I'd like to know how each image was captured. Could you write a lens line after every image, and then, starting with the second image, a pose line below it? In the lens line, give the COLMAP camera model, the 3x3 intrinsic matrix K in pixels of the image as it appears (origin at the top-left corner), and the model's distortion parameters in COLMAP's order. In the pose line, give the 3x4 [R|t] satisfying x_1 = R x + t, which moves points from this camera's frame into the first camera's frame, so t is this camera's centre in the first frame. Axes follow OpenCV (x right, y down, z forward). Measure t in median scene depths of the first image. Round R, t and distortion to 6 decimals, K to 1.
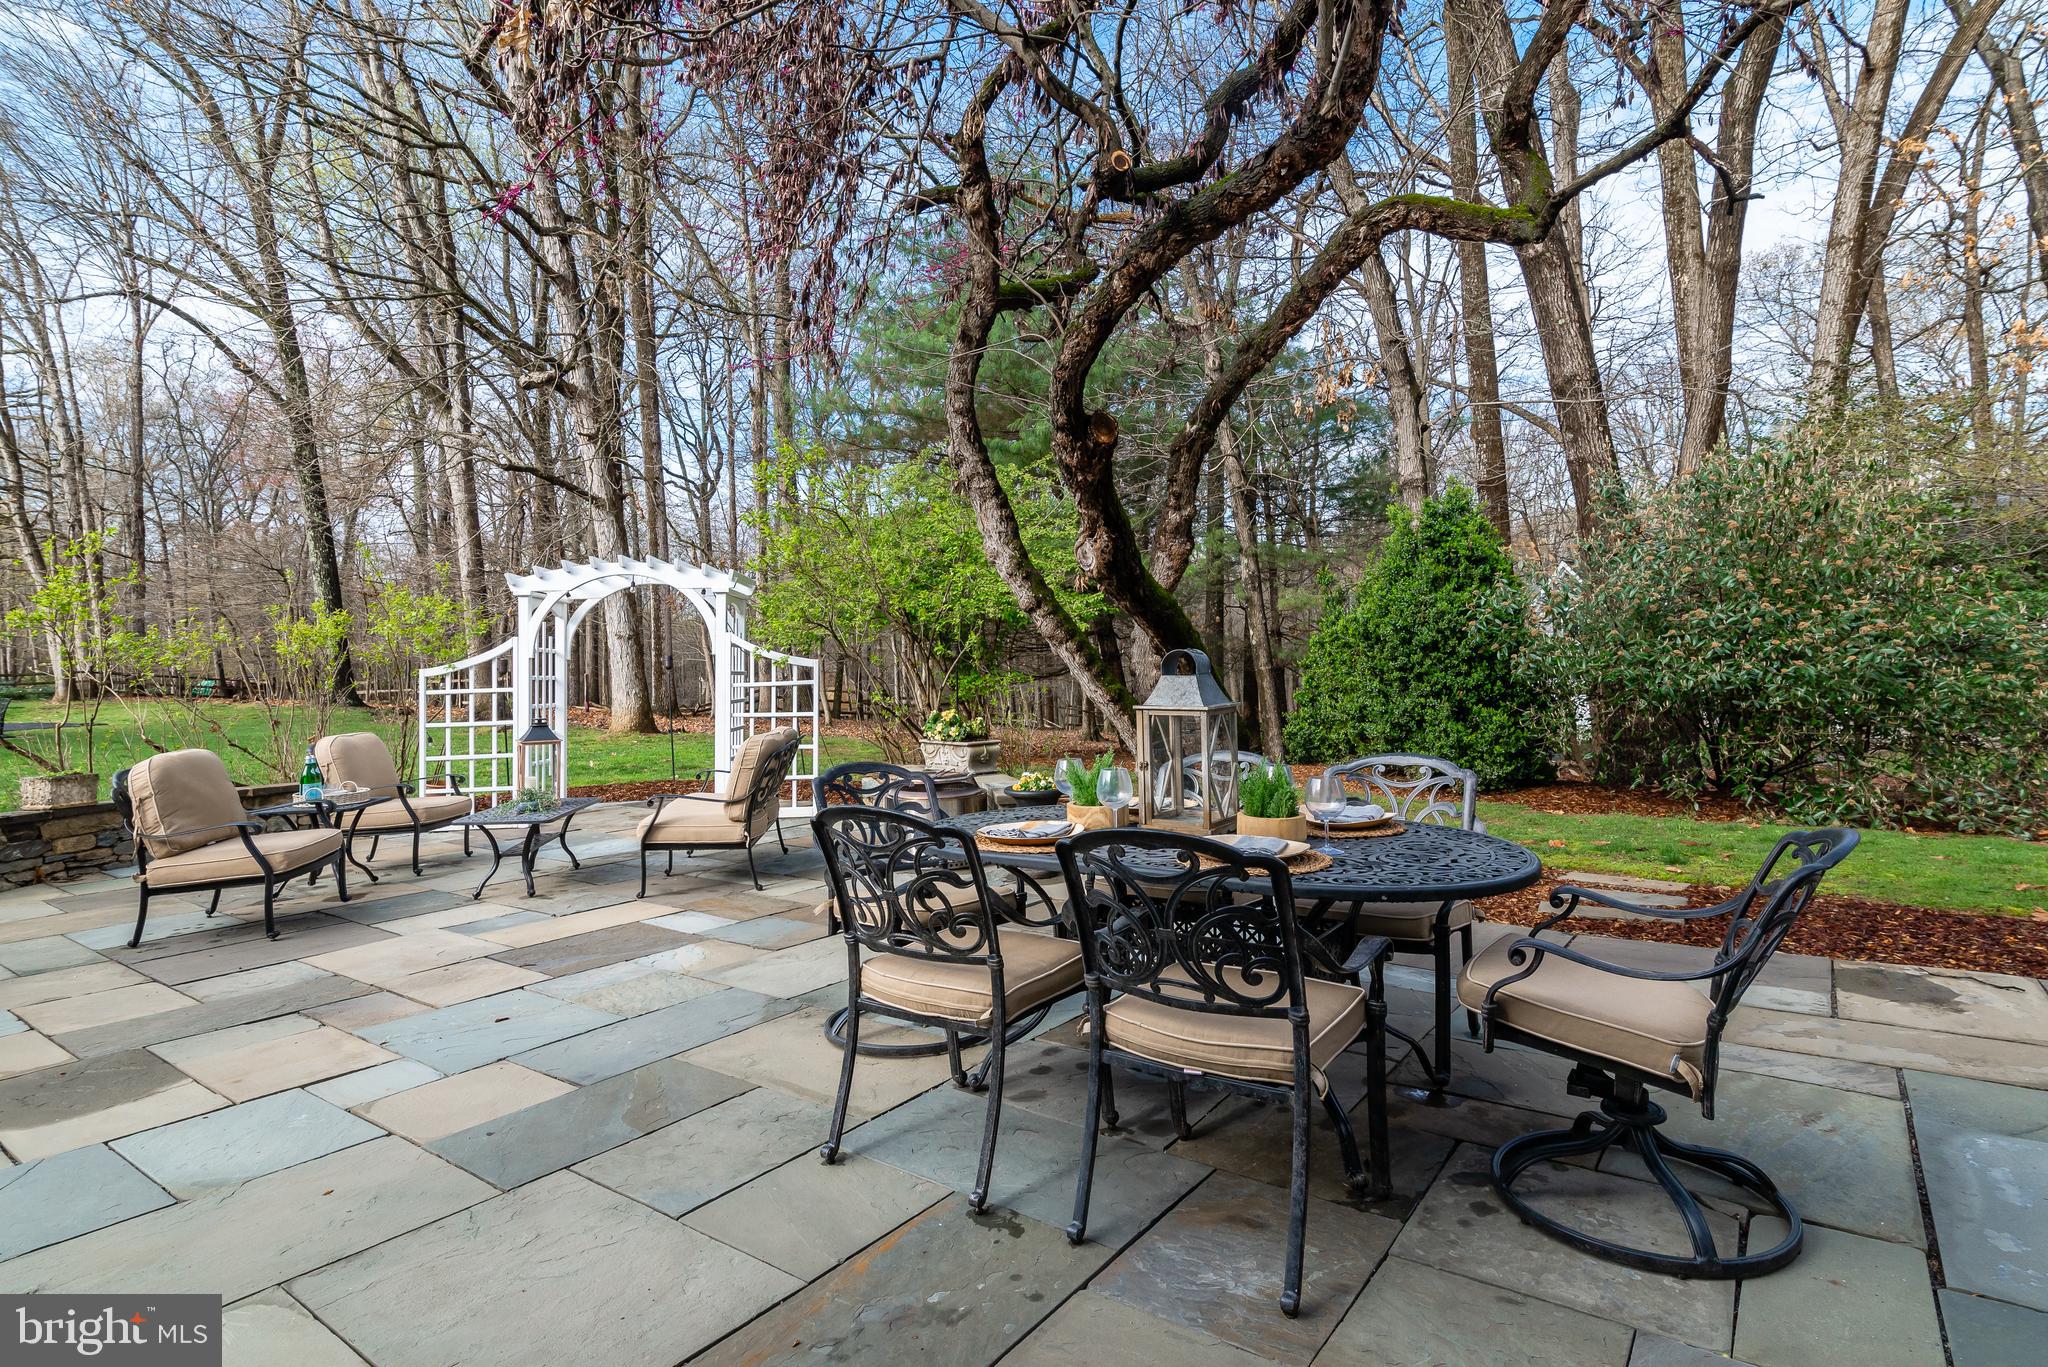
lens RADIAL K [[1036.1, 0, 1069.9], [0, 1036.1, 628.4], [0, 0, 1]] dist [0.004086, 0.002763]
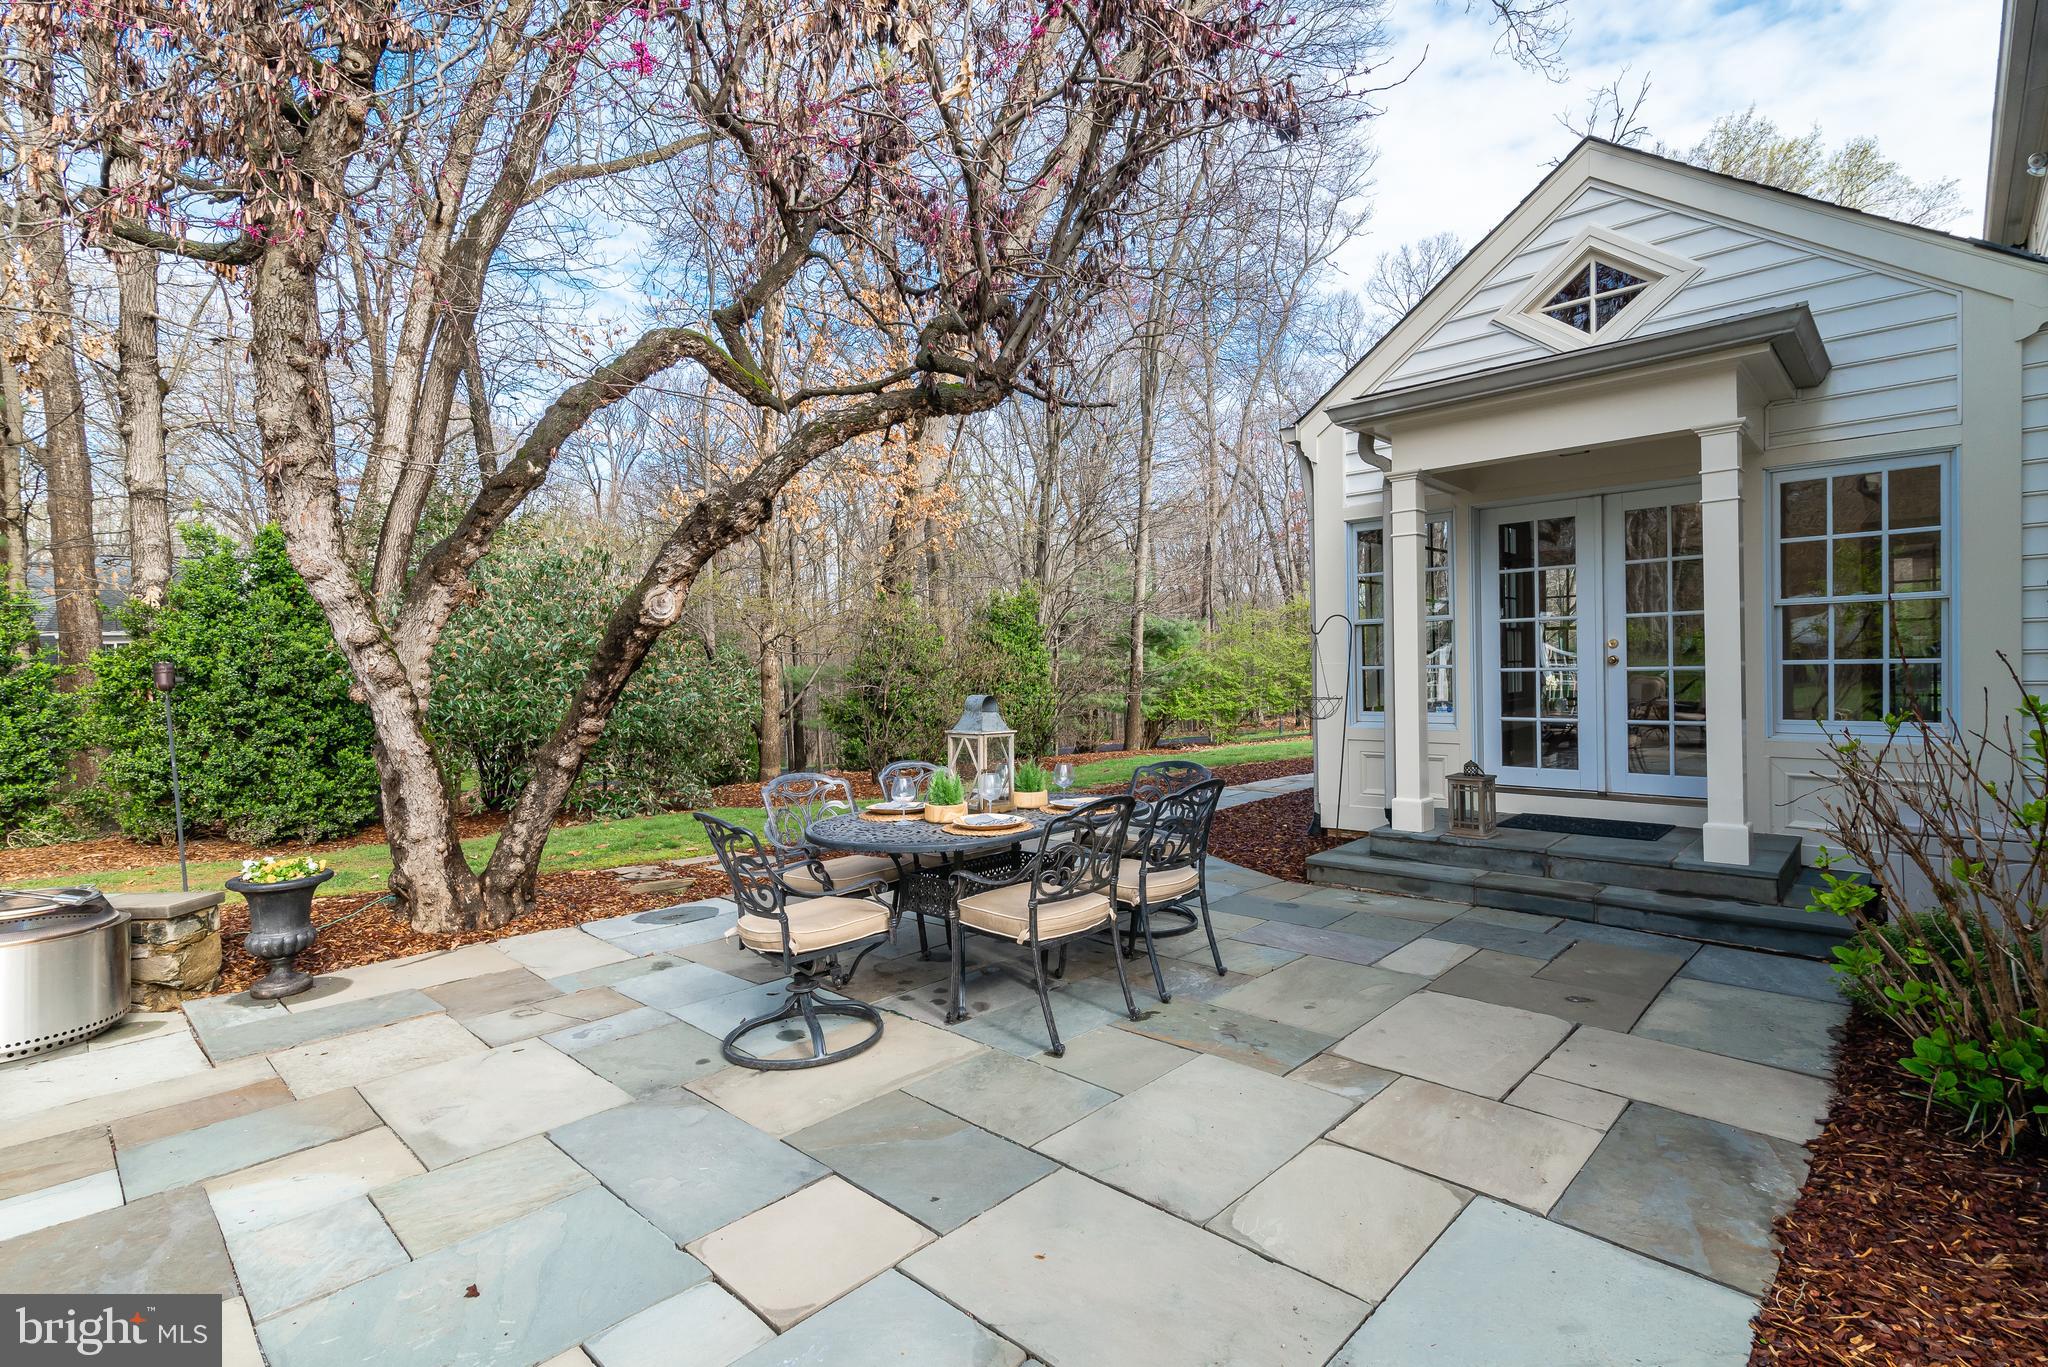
lens RADIAL K [[944.5, 0, 1042.3], [0, 944.5, 684.2], [0, 0, 1]] dist [0.006127, 0.000678]
pose [[0.145409, 0.011309, 0.989307, -0.400454], [-0.022914, 0.999705, -0.008060, 0.004085], [-0.989106, -0.021496, 0.145625, 0.221882]]
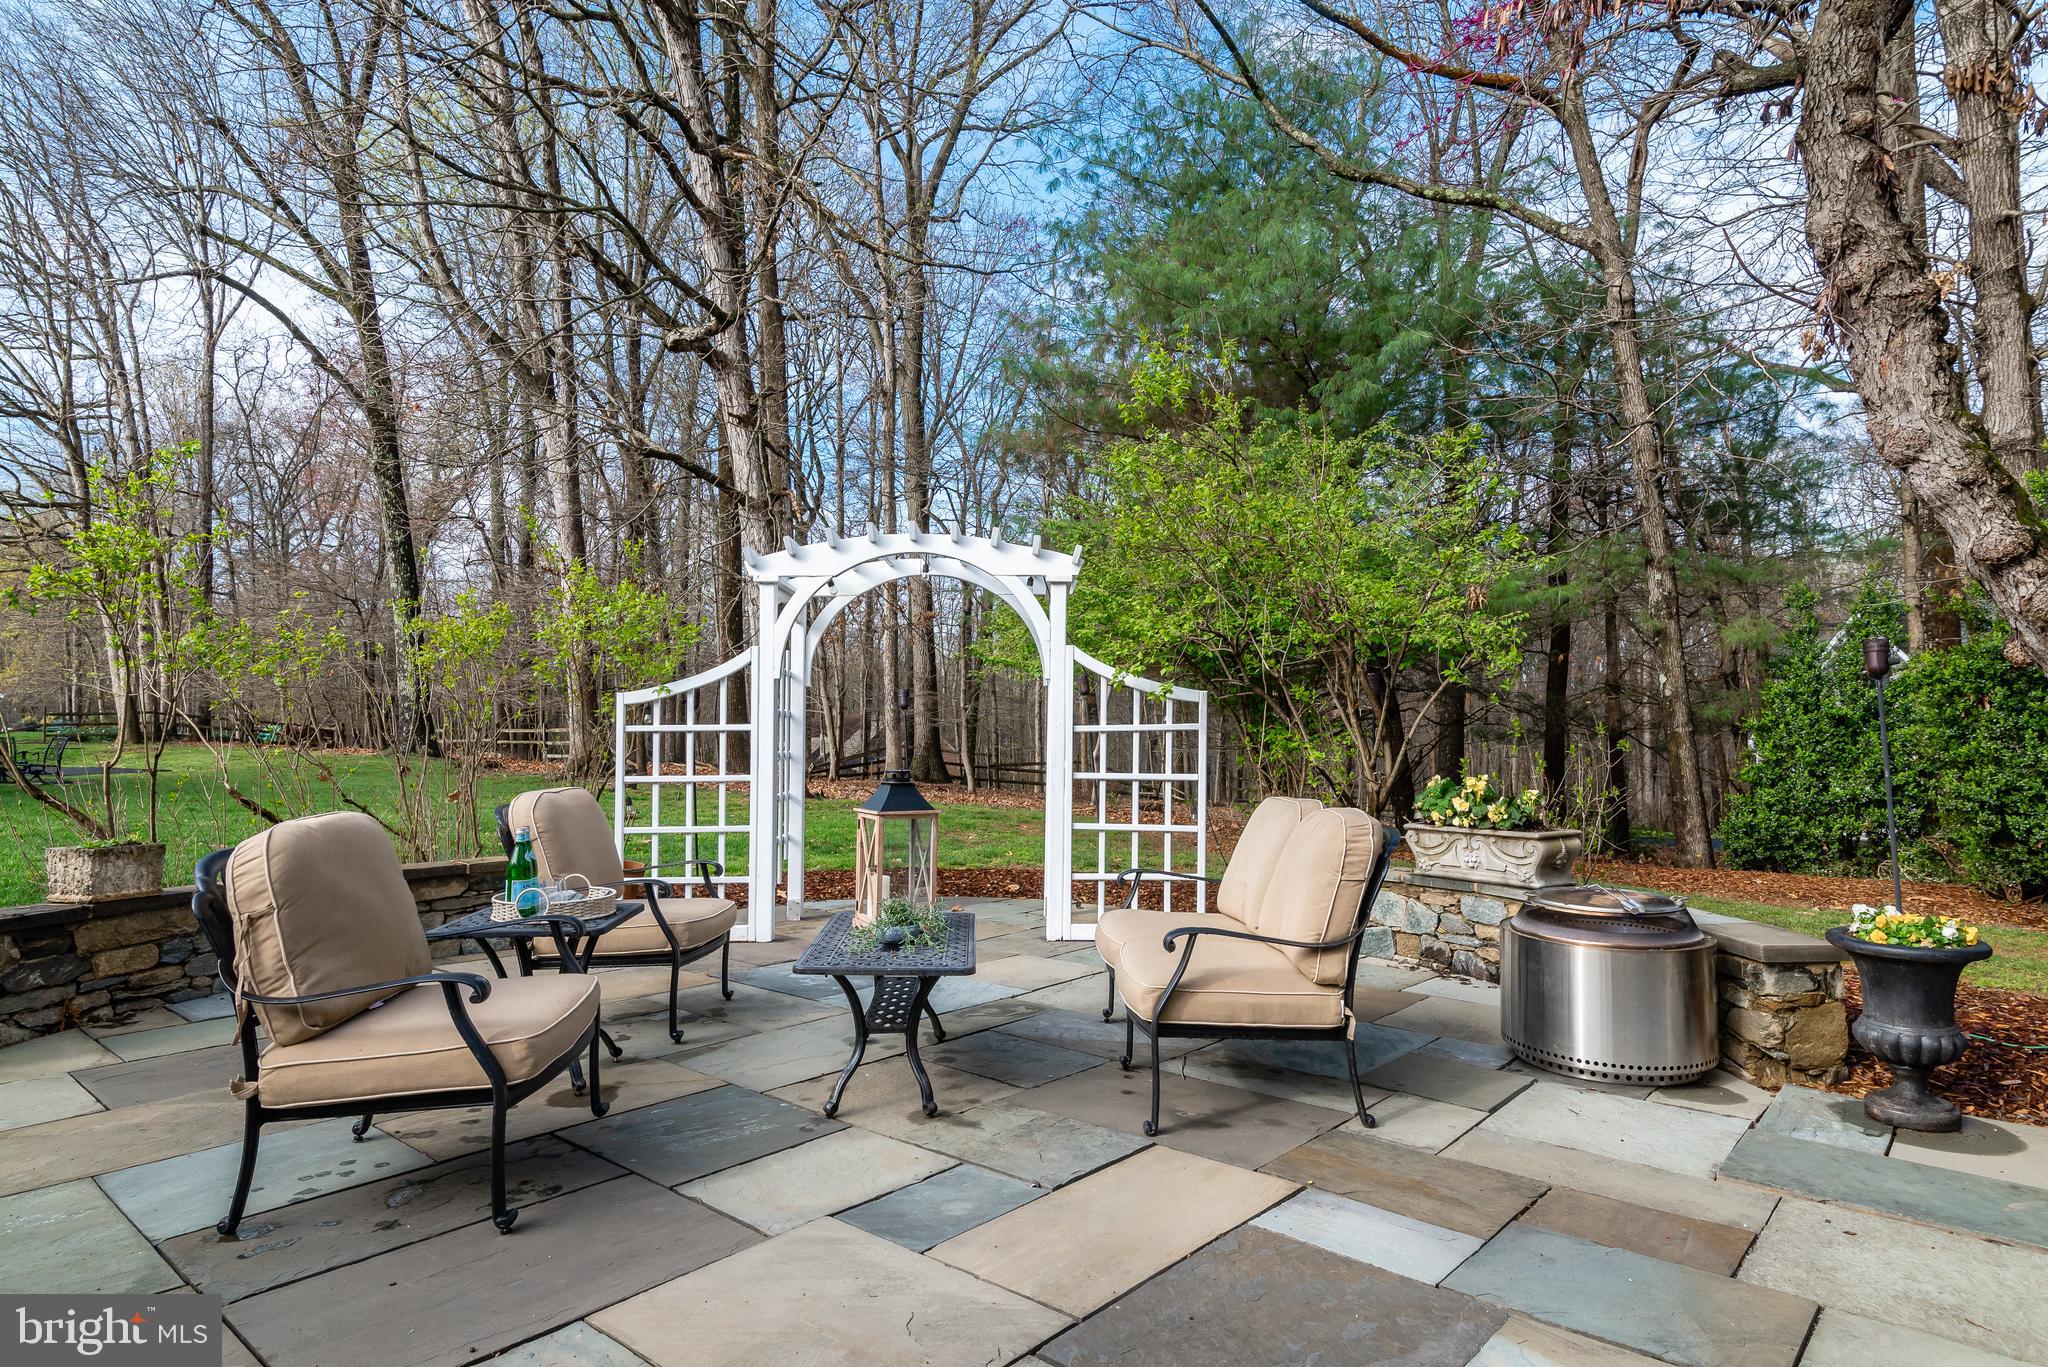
lens RADIAL K [[1163.2, 0, 1034.1], [0, 1163.2, 685.4], [0, 0, 1]] dist [0.021274, -0.000956]
pose [[0.993503, 0.016842, -0.112549, -0.238542], [-0.017265, 0.999847, -0.002792, 0.027160], [0.112485, 0.004718, 0.993642, 0.253215]]
